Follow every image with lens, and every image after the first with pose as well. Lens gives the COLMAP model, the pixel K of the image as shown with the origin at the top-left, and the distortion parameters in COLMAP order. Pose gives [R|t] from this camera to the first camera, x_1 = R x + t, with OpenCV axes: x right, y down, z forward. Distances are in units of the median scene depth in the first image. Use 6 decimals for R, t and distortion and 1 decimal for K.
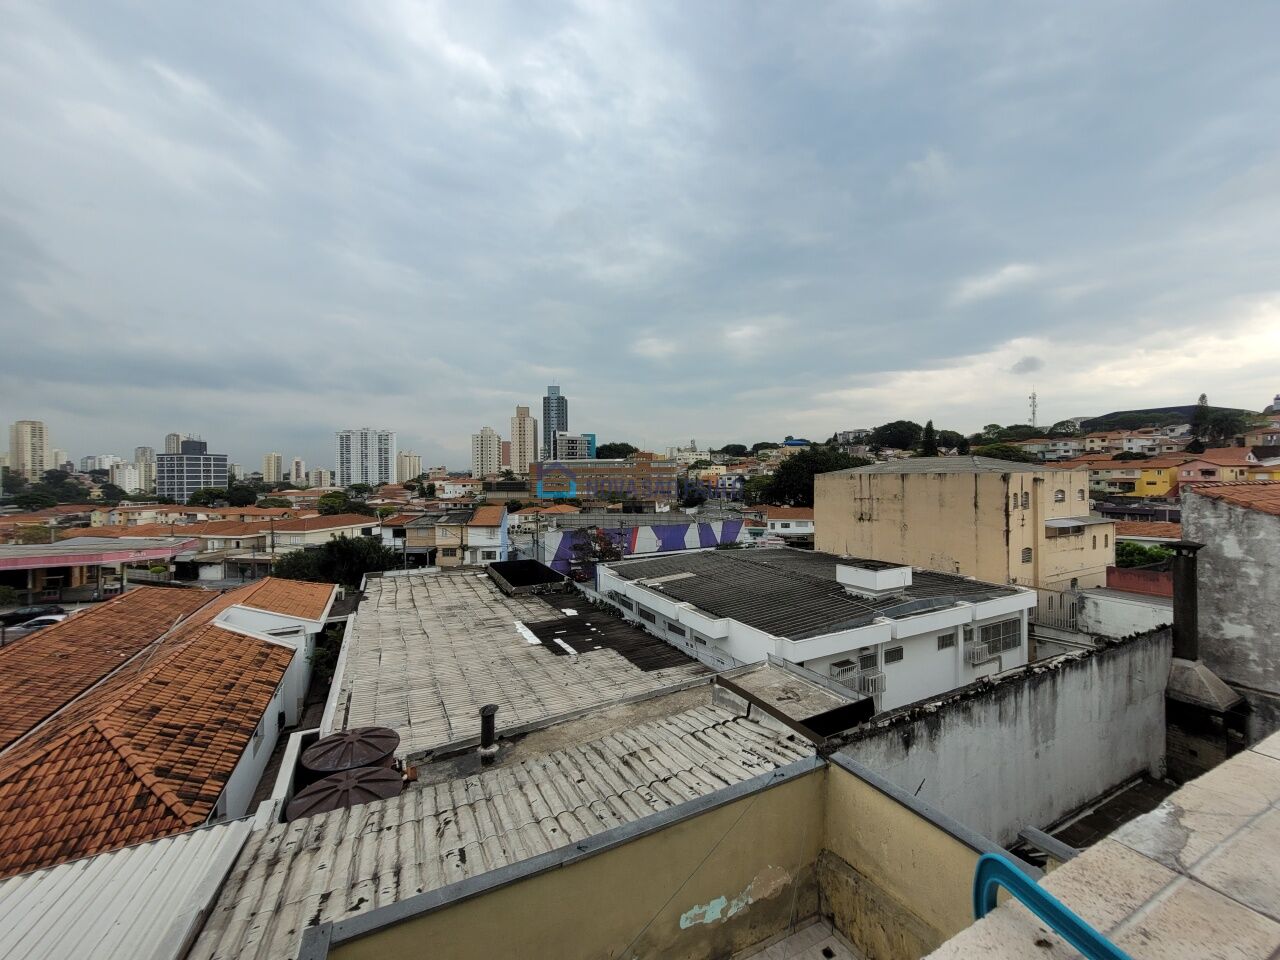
lens RADIAL K [[508.0, 0, 639.4], [0, 508.0, 481.6], [0, 0, 1]] dist [0.001430, 0.000414]
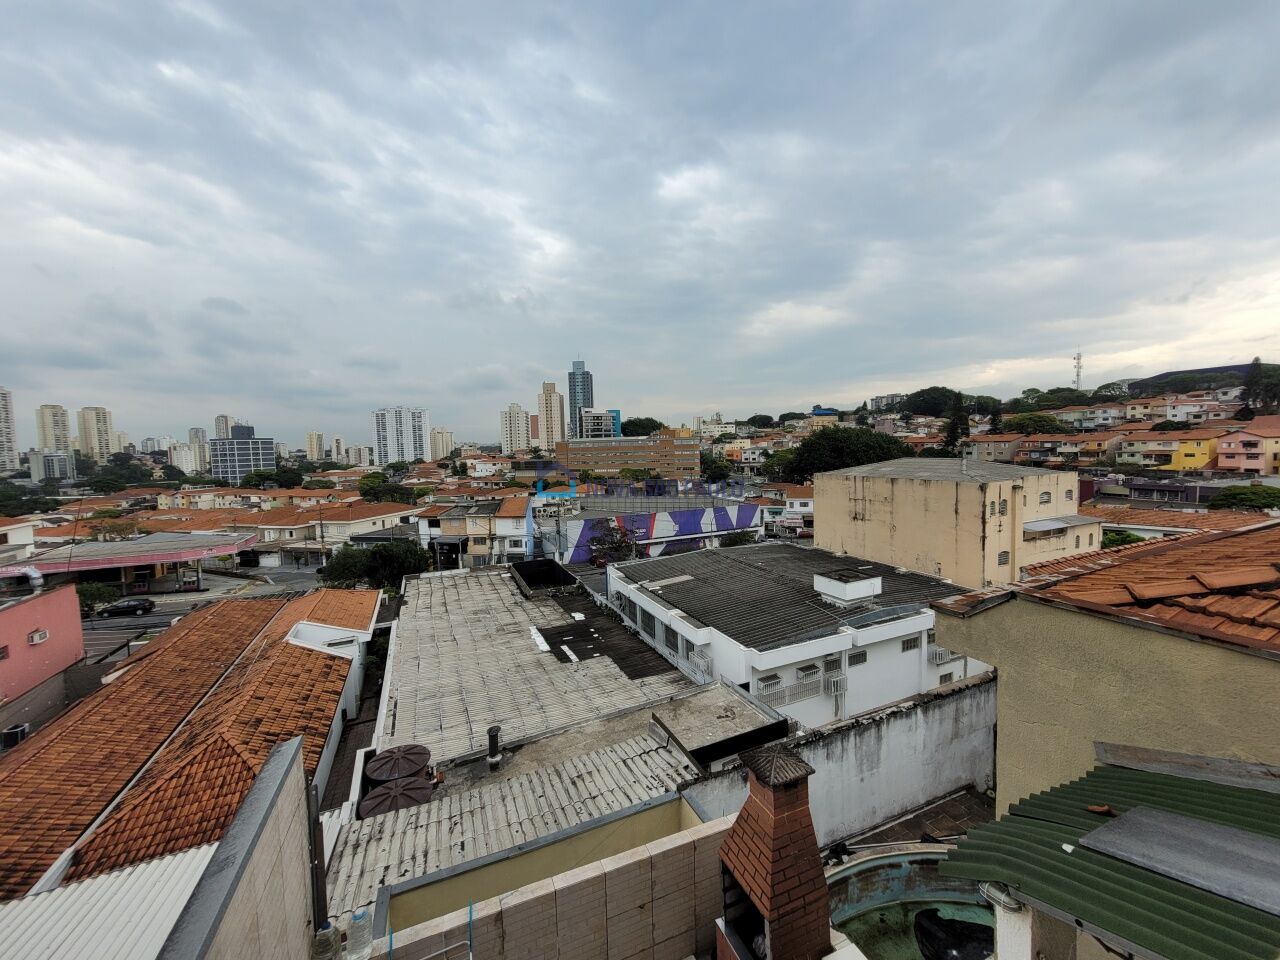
lens RADIAL K [[508.0, 0, 640.3], [0, 508.0, 480.3], [0, 0, 1]] dist [0.001430, 0.000414]
pose [[0.998266, -0.014867, -0.056949, 0.064727], [0.018315, 0.997999, 0.060518, -0.103970], [0.055935, -0.061456, 0.996541, -0.106131]]
